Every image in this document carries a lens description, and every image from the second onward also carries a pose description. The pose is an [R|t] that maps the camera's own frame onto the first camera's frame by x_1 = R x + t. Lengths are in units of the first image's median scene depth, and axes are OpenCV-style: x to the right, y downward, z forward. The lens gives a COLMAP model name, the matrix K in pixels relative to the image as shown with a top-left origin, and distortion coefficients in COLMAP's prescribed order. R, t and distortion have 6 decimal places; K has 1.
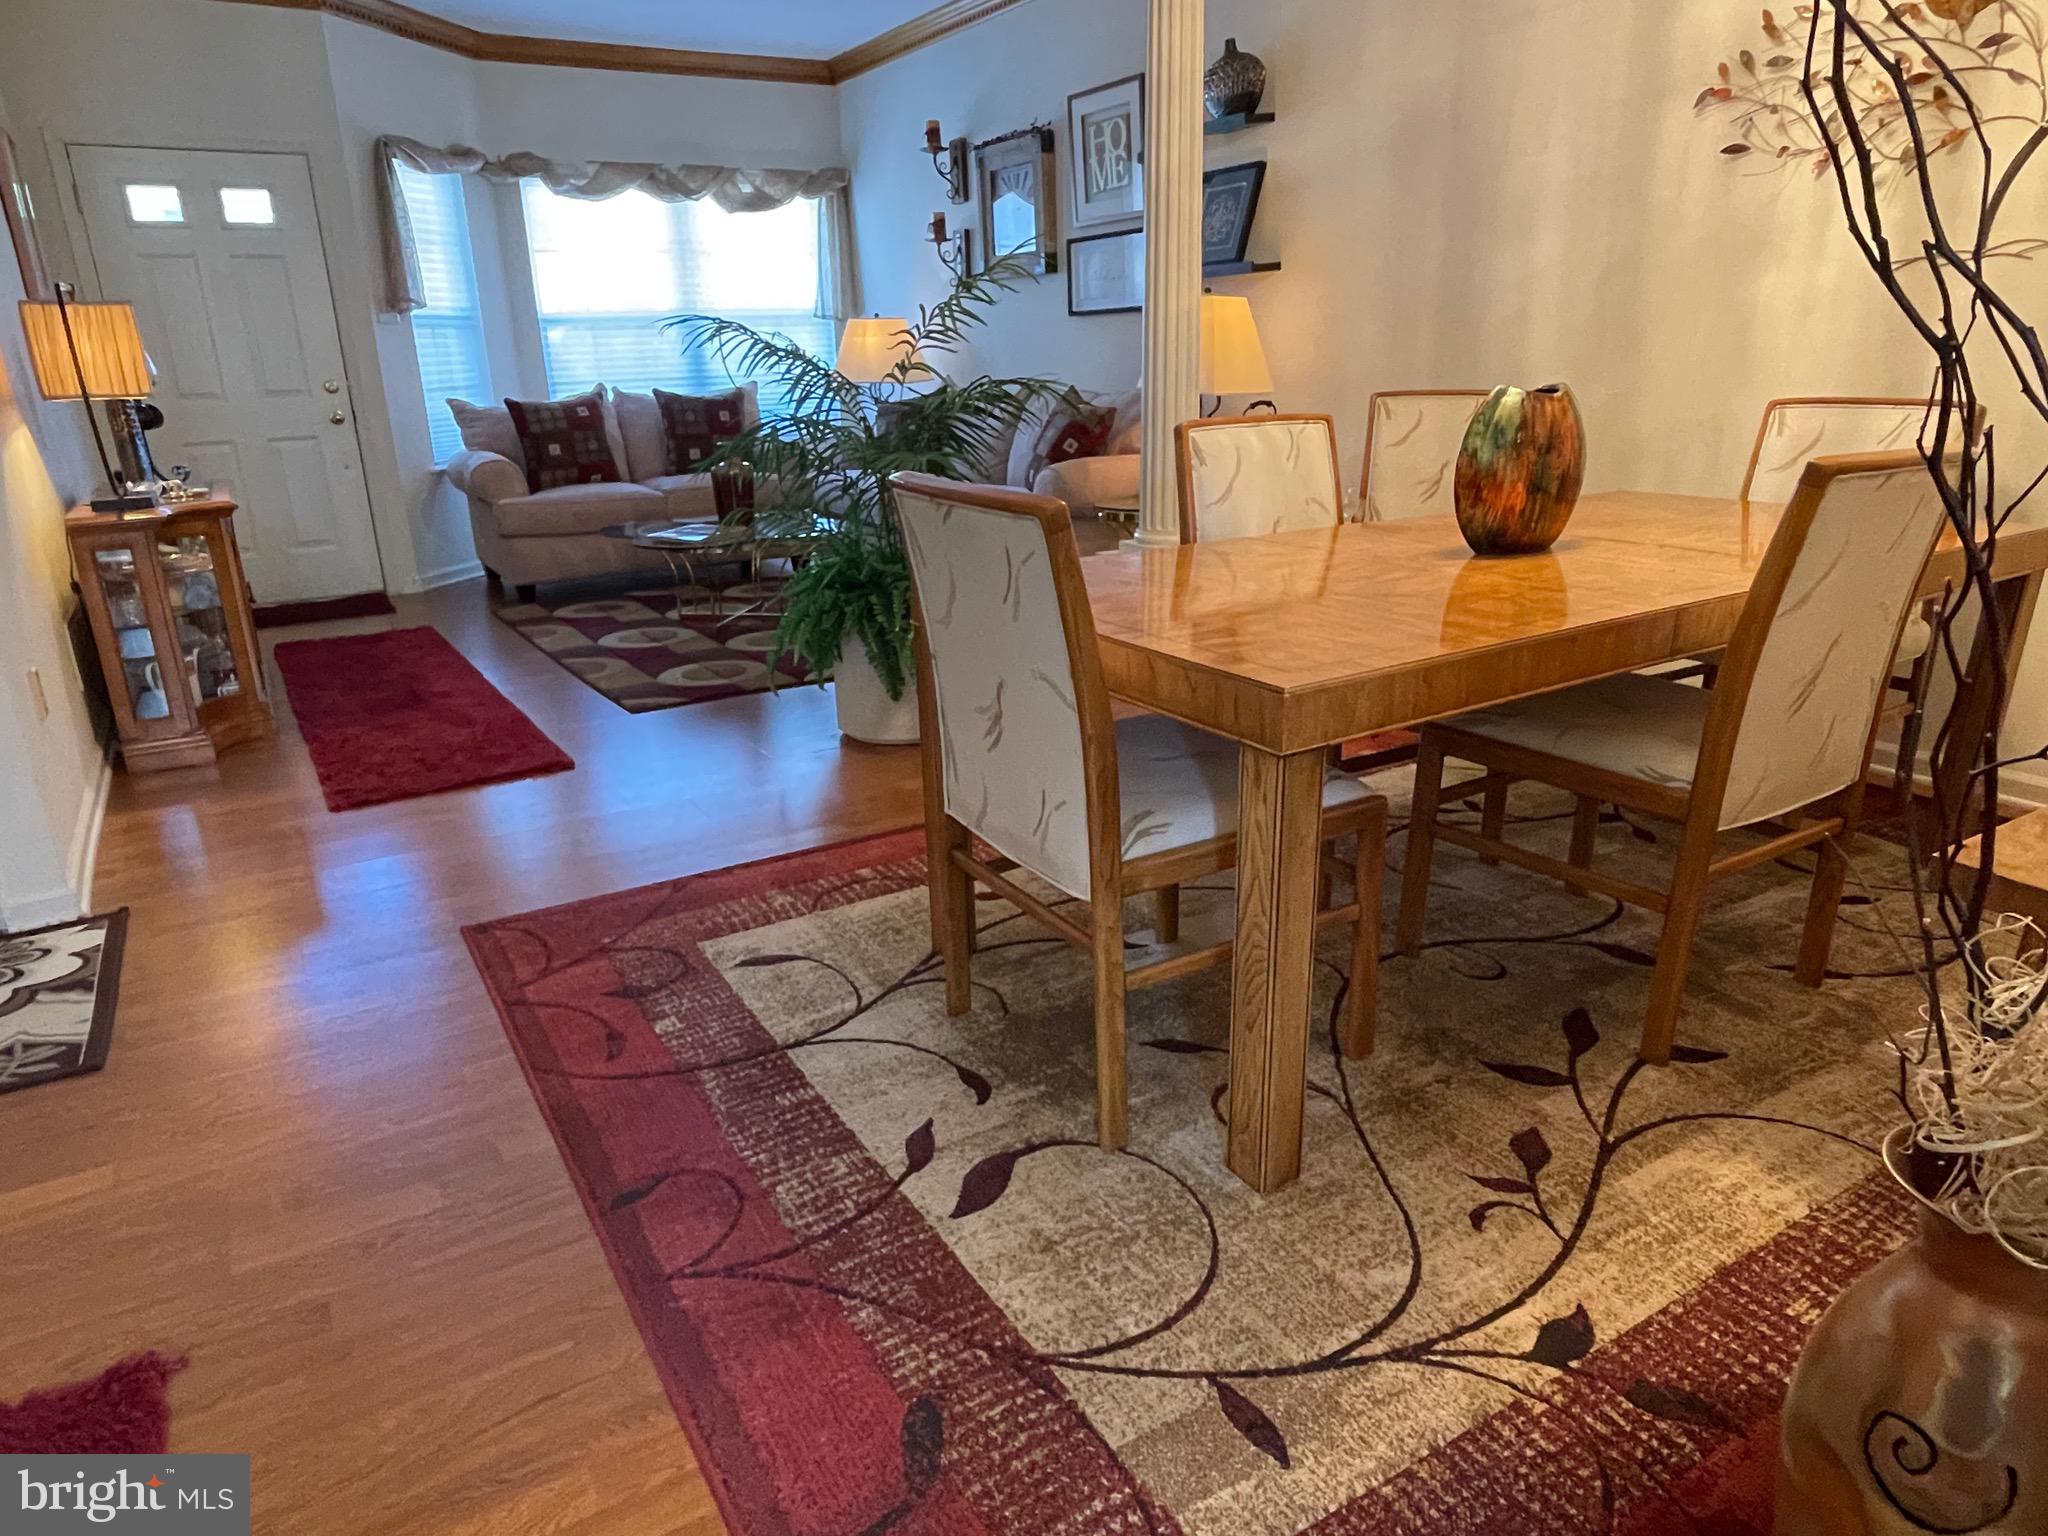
lens RADIAL K [[1281.8, 0, 1035.7], [0, 1281.8, 774.0], [0, 0, 1]] dist [-0.000692, 0.004668]
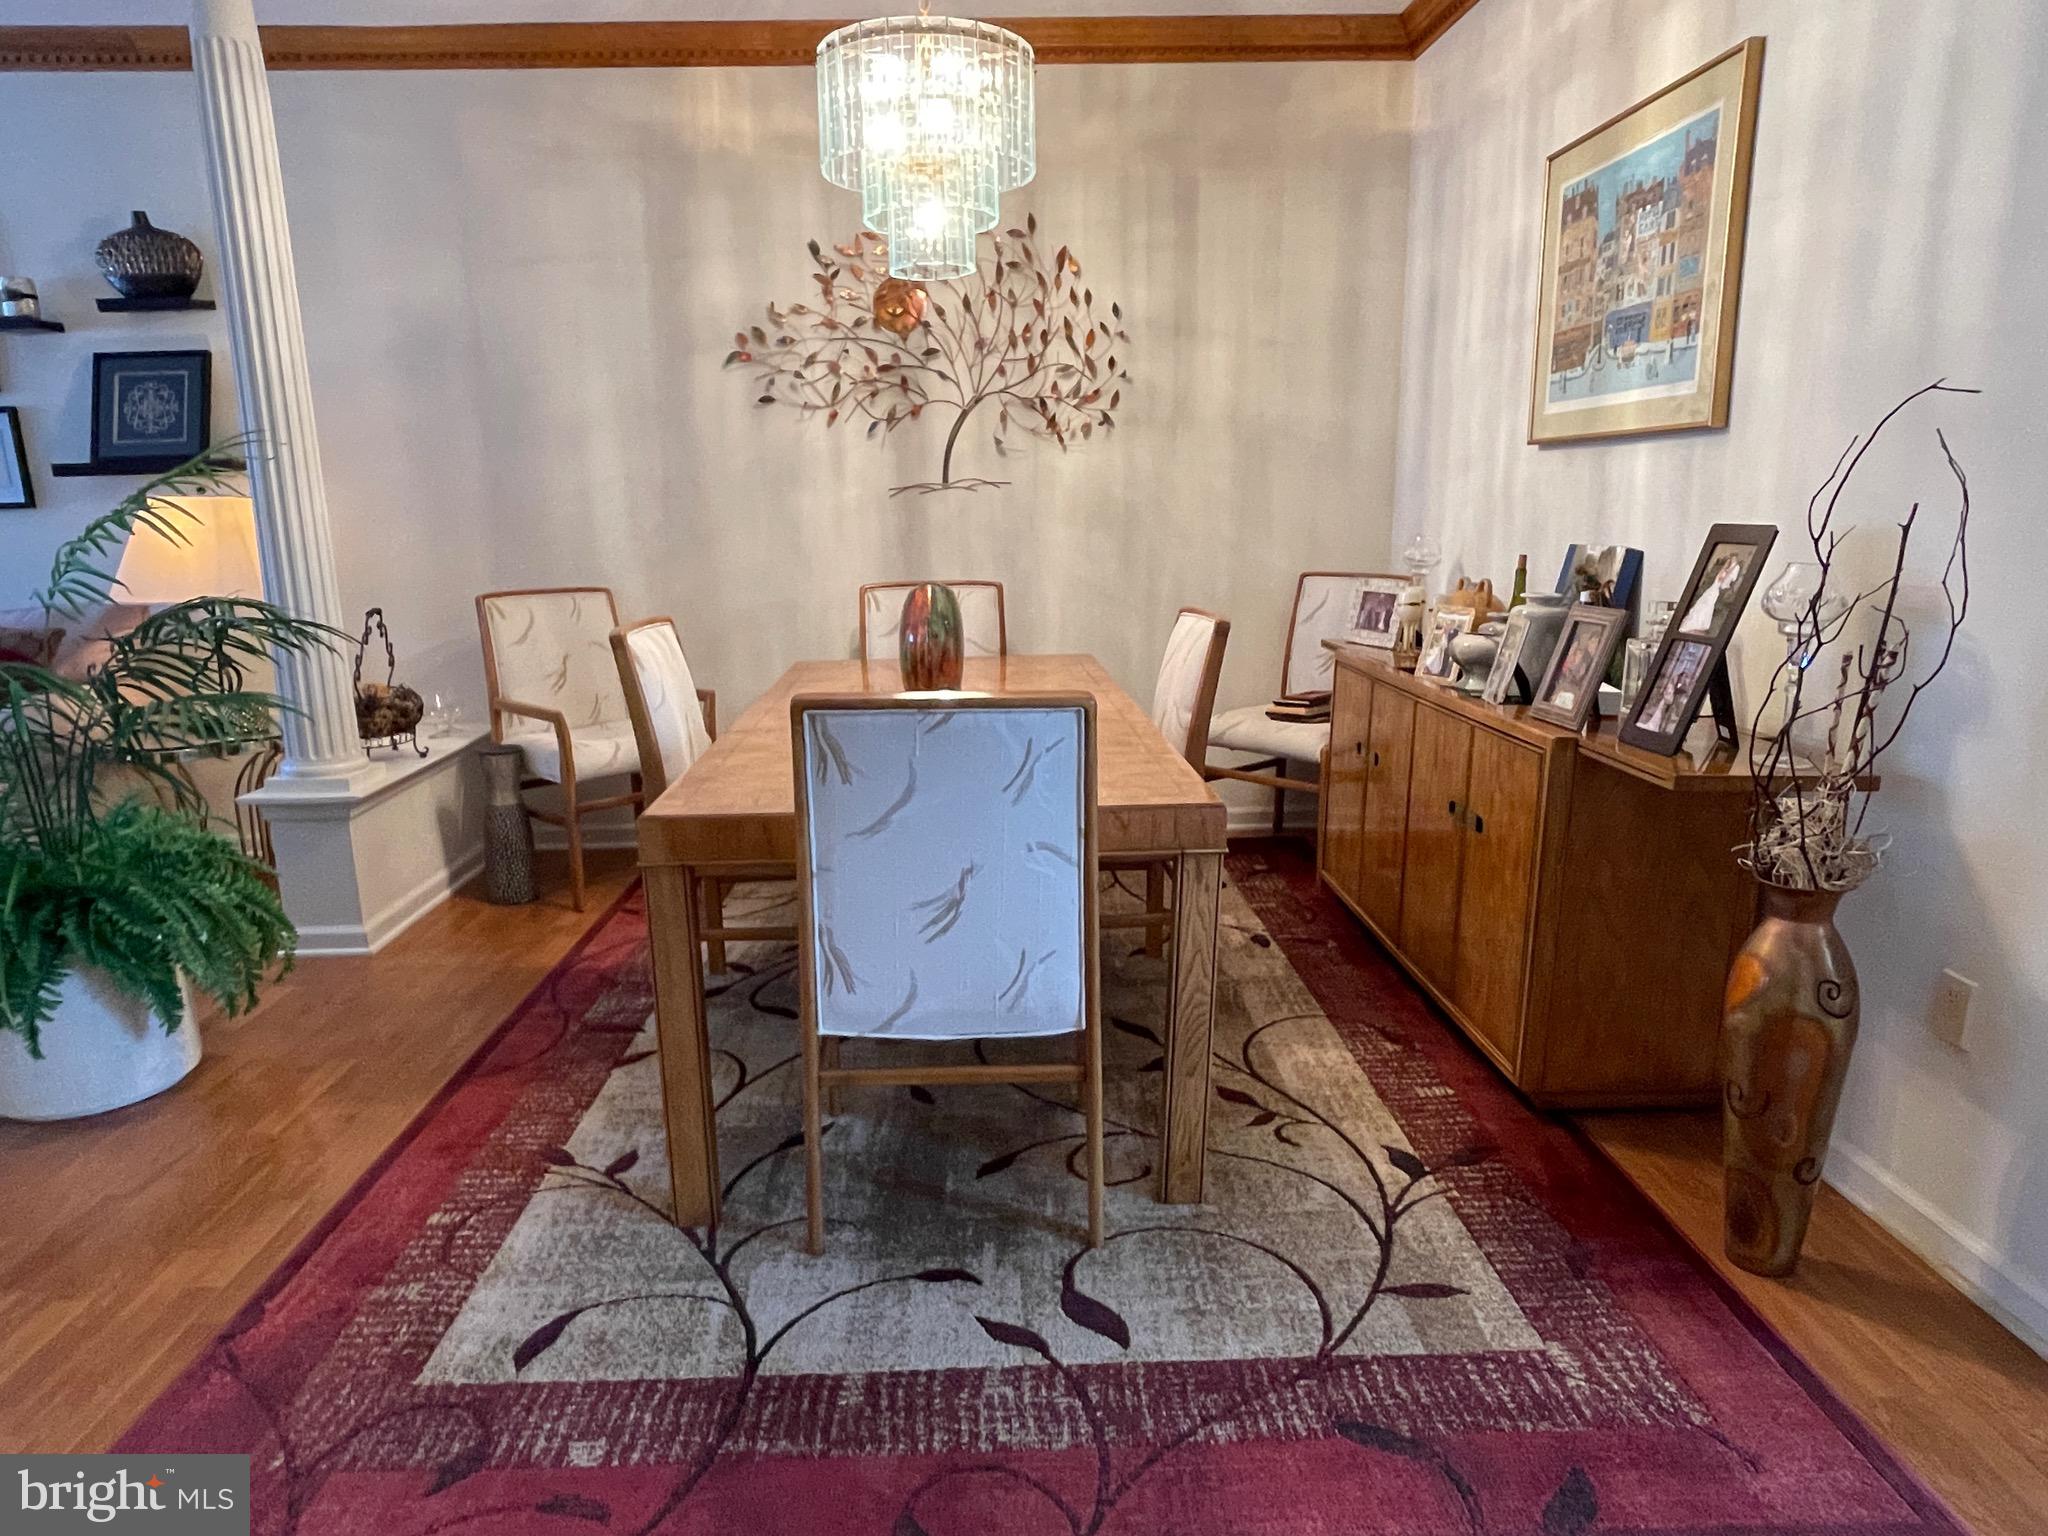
lens RADIAL K [[1262.7, 0, 1024.0], [0, 1262.7, 768.0], [0, 0, 1]] dist [-0.001536, -0.004199]
pose [[0.494173, -0.166514, 0.853268, -0.803942], [0.282638, 0.958940, 0.023445, -0.146858], [-0.822137, 0.229580, 0.520945, 0.351801]]
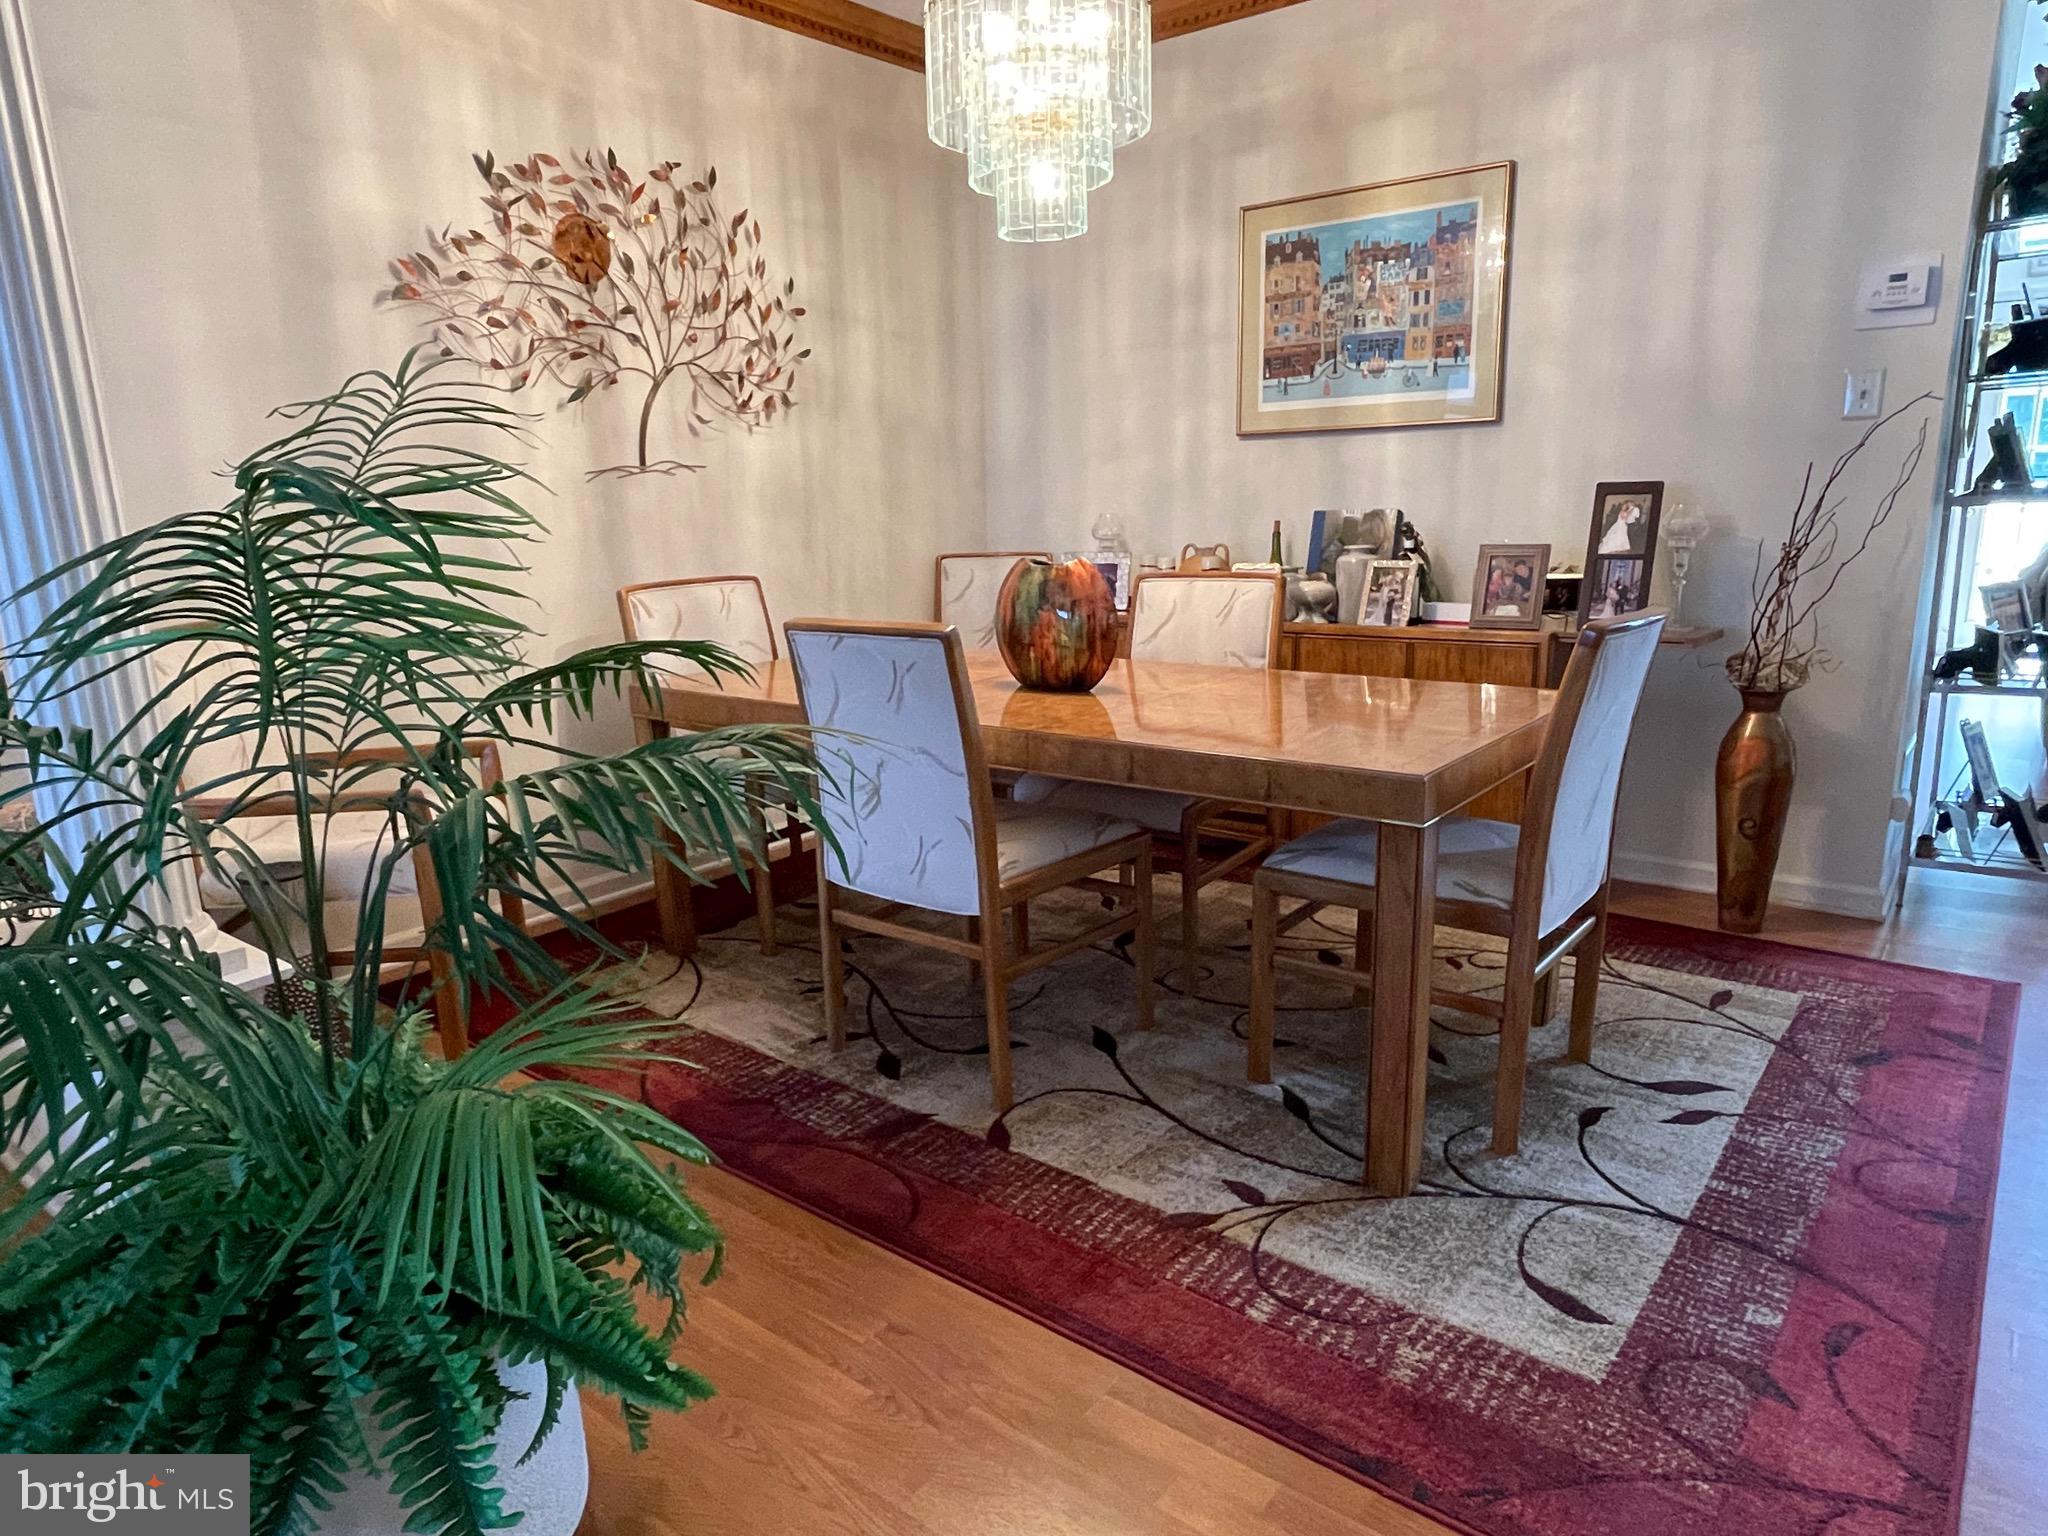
lens RADIAL K [[1243.8, 0, 1033.3], [0, 1243.8, 774.5], [0, 0, 1]] dist [-0.005710, -0.002344]
pose [[-0.326121, -0.179582, 0.928114, -0.892956], [0.335283, 0.895991, 0.291178, -0.549456], [-0.883872, 0.406140, -0.231991, 1.615173]]
